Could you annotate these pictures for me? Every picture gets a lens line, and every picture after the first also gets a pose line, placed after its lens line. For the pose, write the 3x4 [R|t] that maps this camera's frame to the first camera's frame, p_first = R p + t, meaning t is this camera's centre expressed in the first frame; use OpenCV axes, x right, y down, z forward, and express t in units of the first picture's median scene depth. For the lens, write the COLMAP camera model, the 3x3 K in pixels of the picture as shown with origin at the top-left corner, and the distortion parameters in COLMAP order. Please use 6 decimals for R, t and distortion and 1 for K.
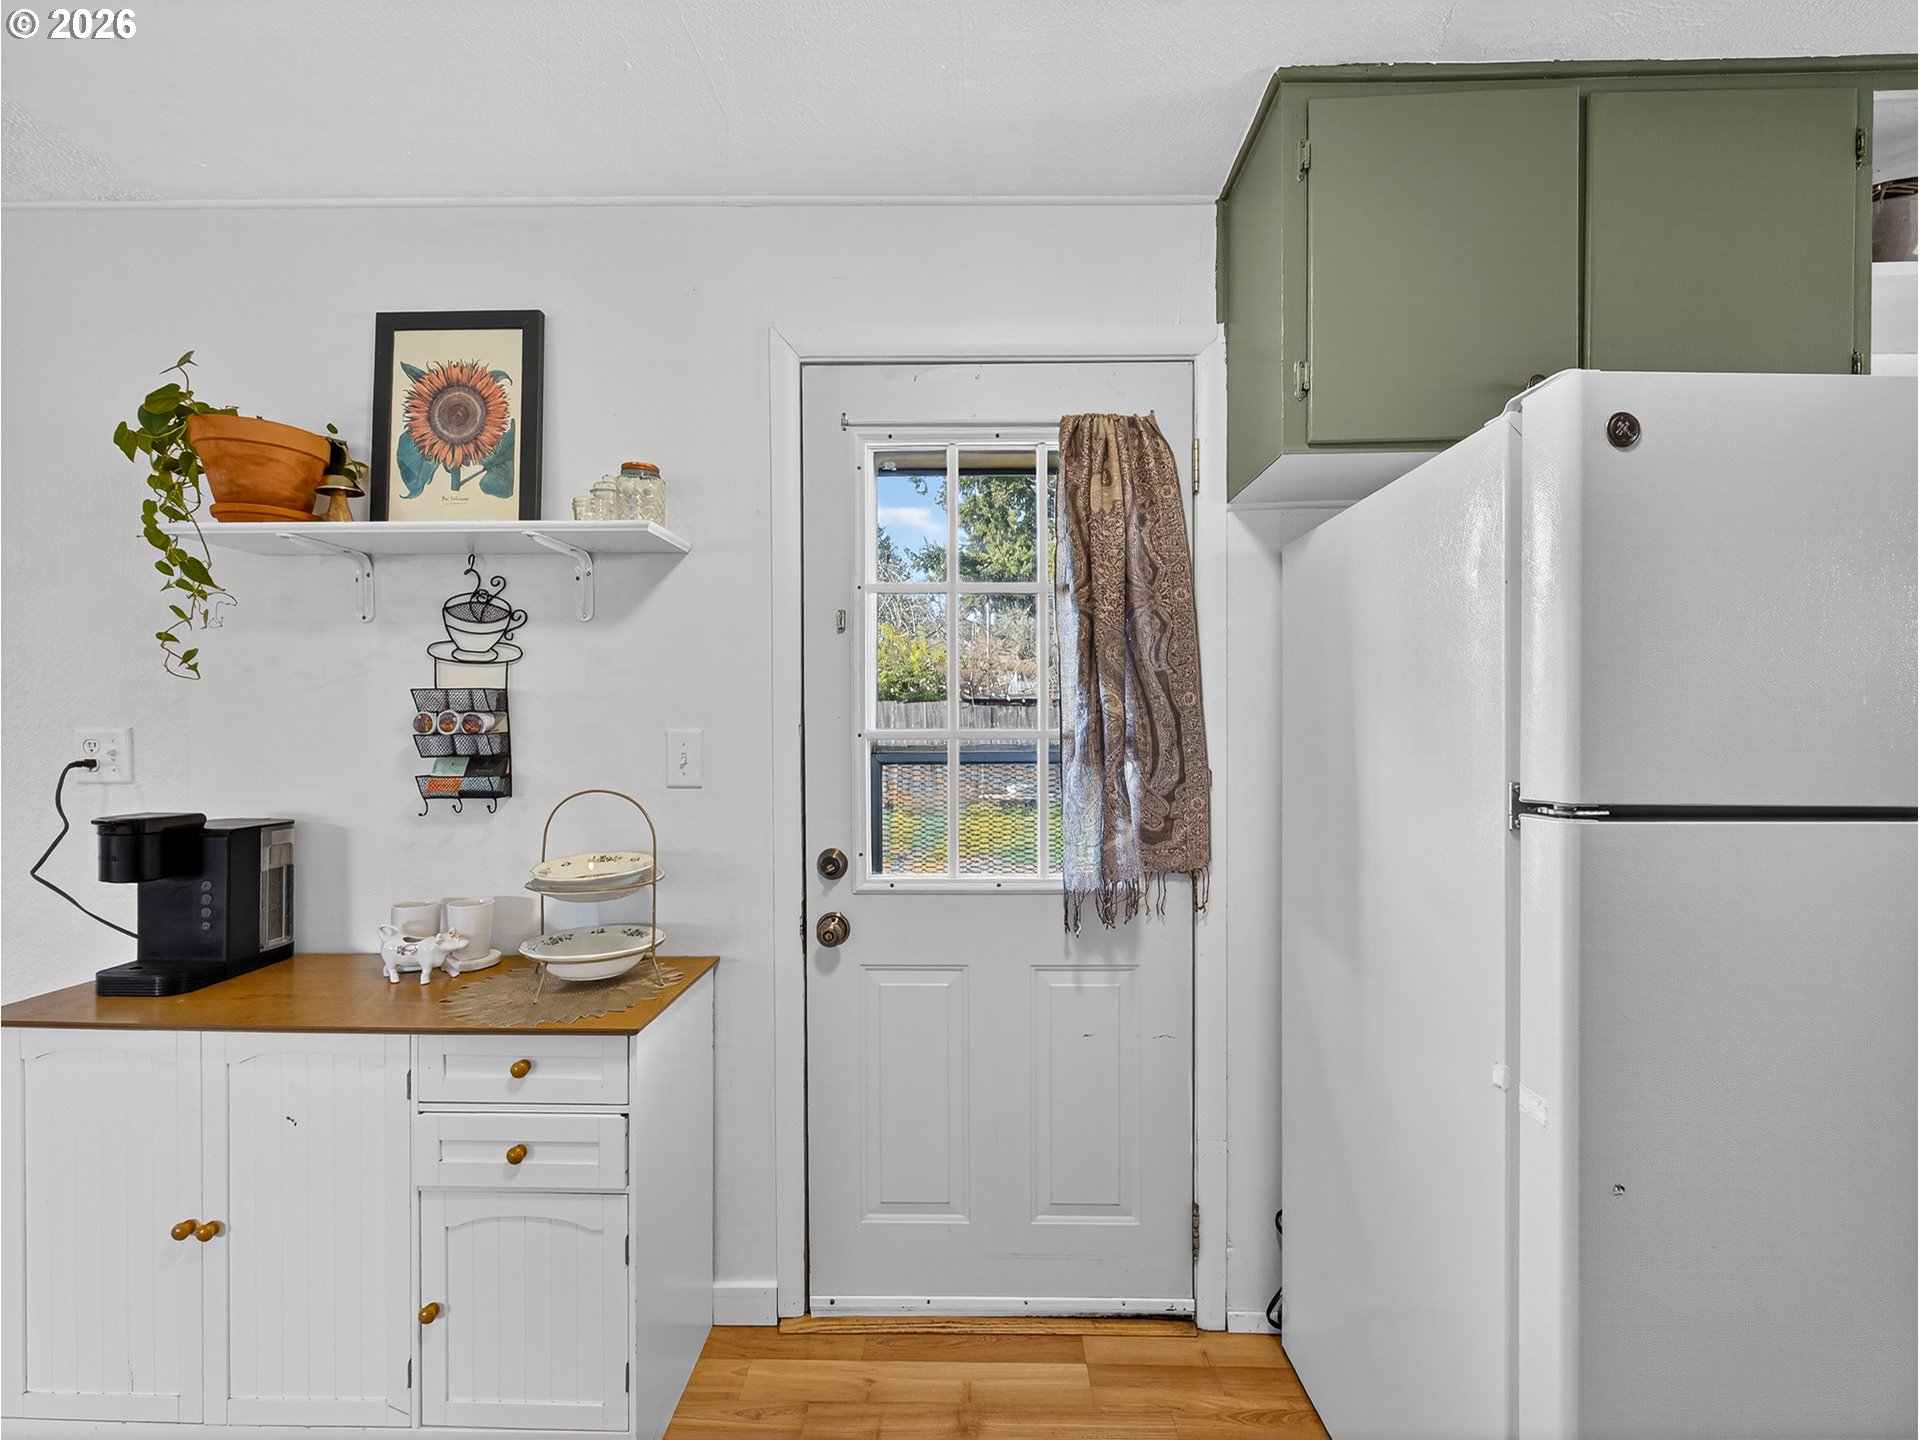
lens RADIAL K [[826.4, 0, 963.9], [0, 826.4, 730.1], [0, 0, 1]] dist [0.000465, 0.000059]
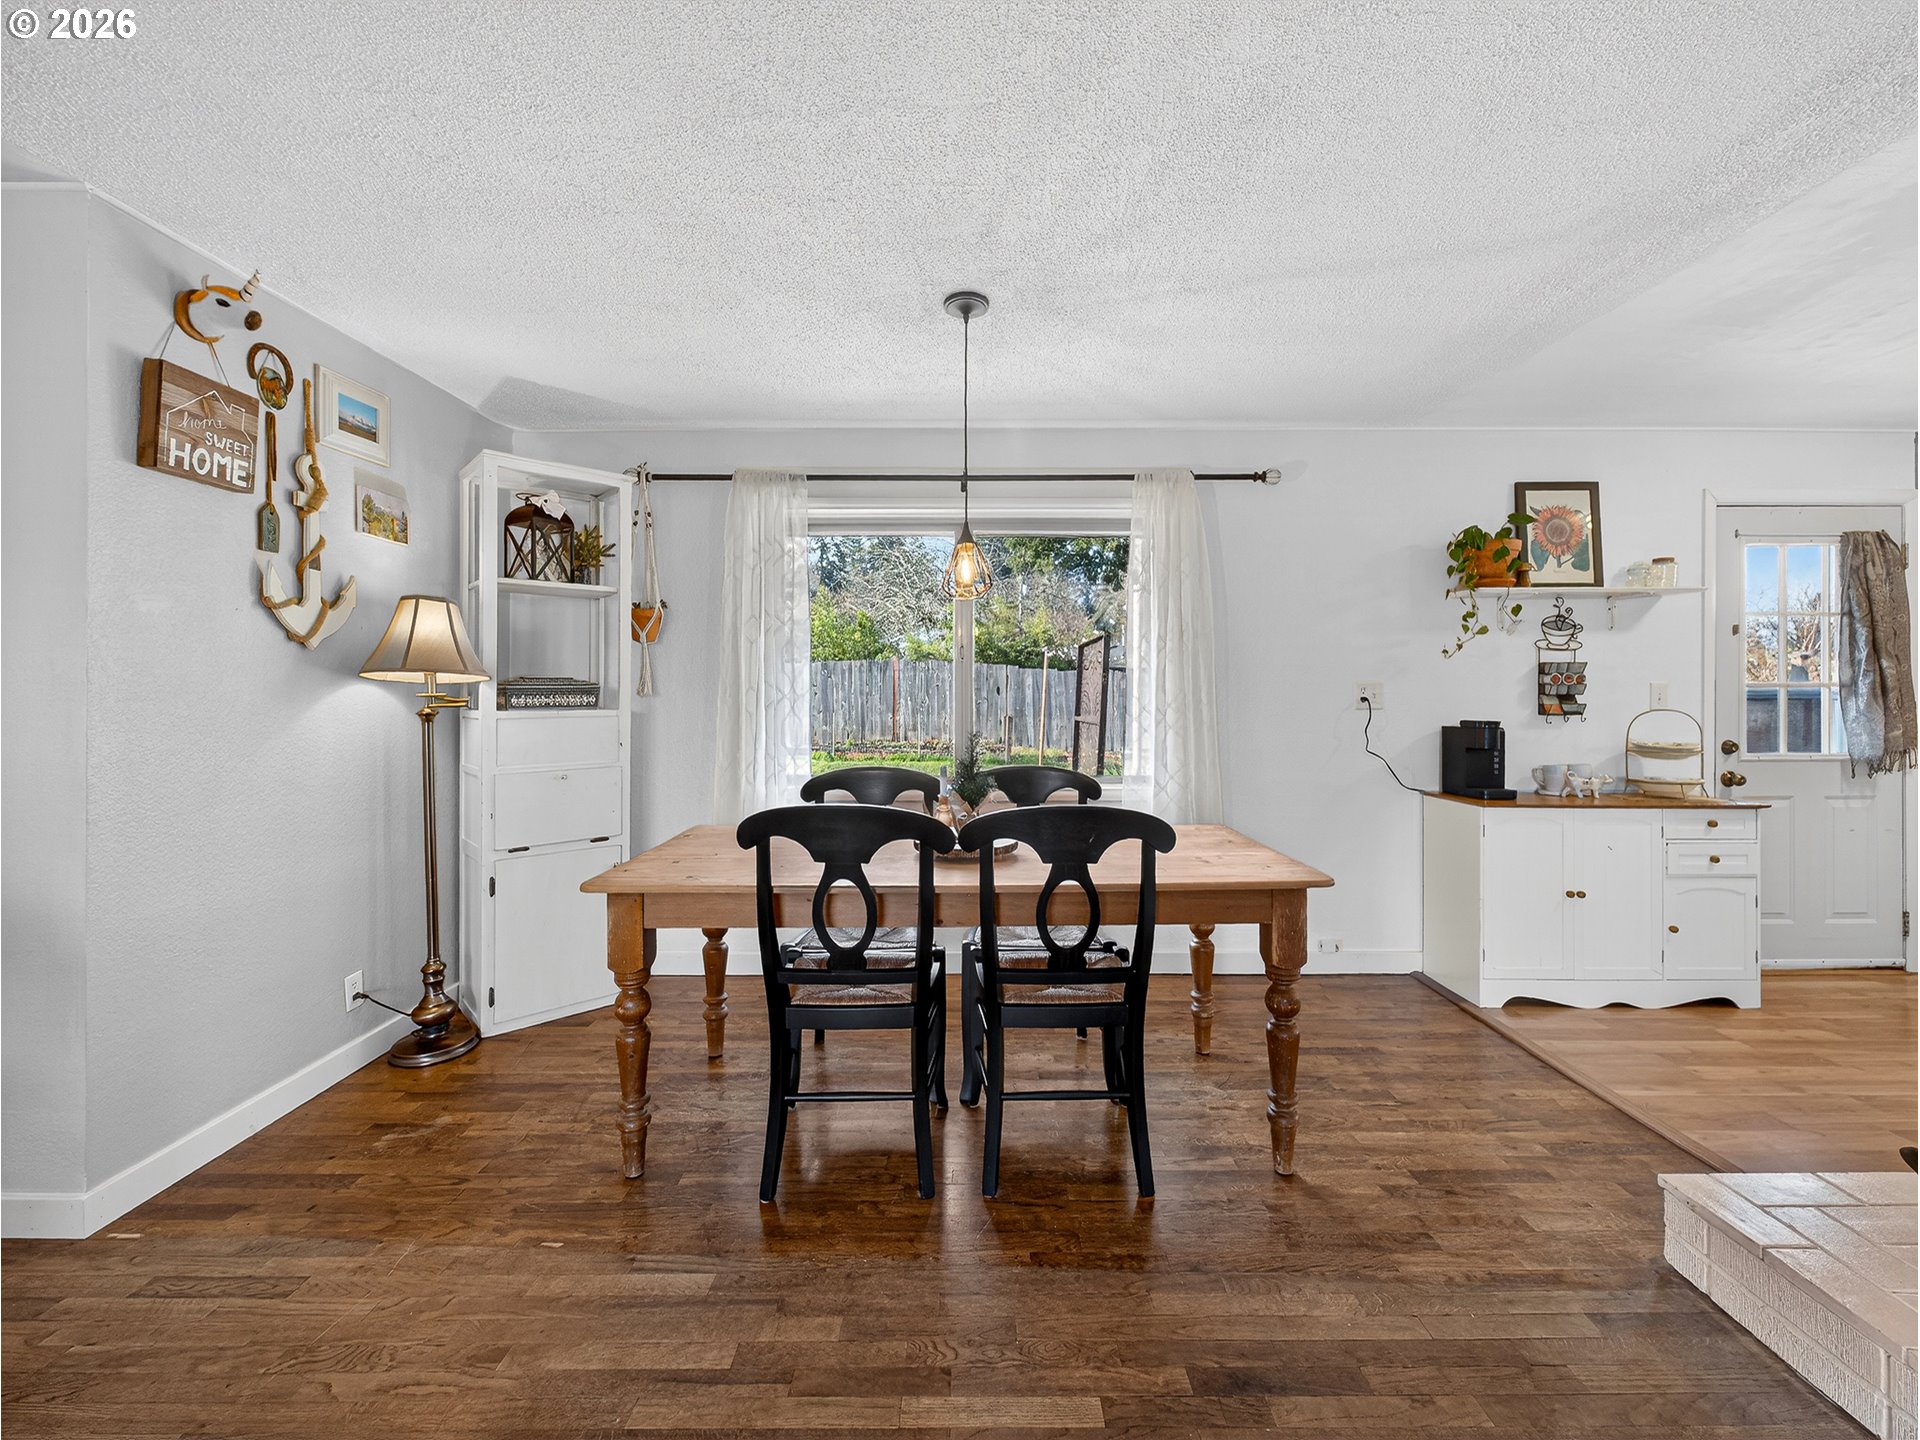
lens RADIAL K [[780.6, 0, 957.4], [0, 780.6, 698.2], [0, 0, 1]] dist [0.000505, -0.000482]
pose [[0.999978, 0.000145, 0.006638, -2.139007], [-0.000063, 0.999923, -0.012408, 0.065207], [-0.006639, 0.012408, 0.999901, -0.955995]]
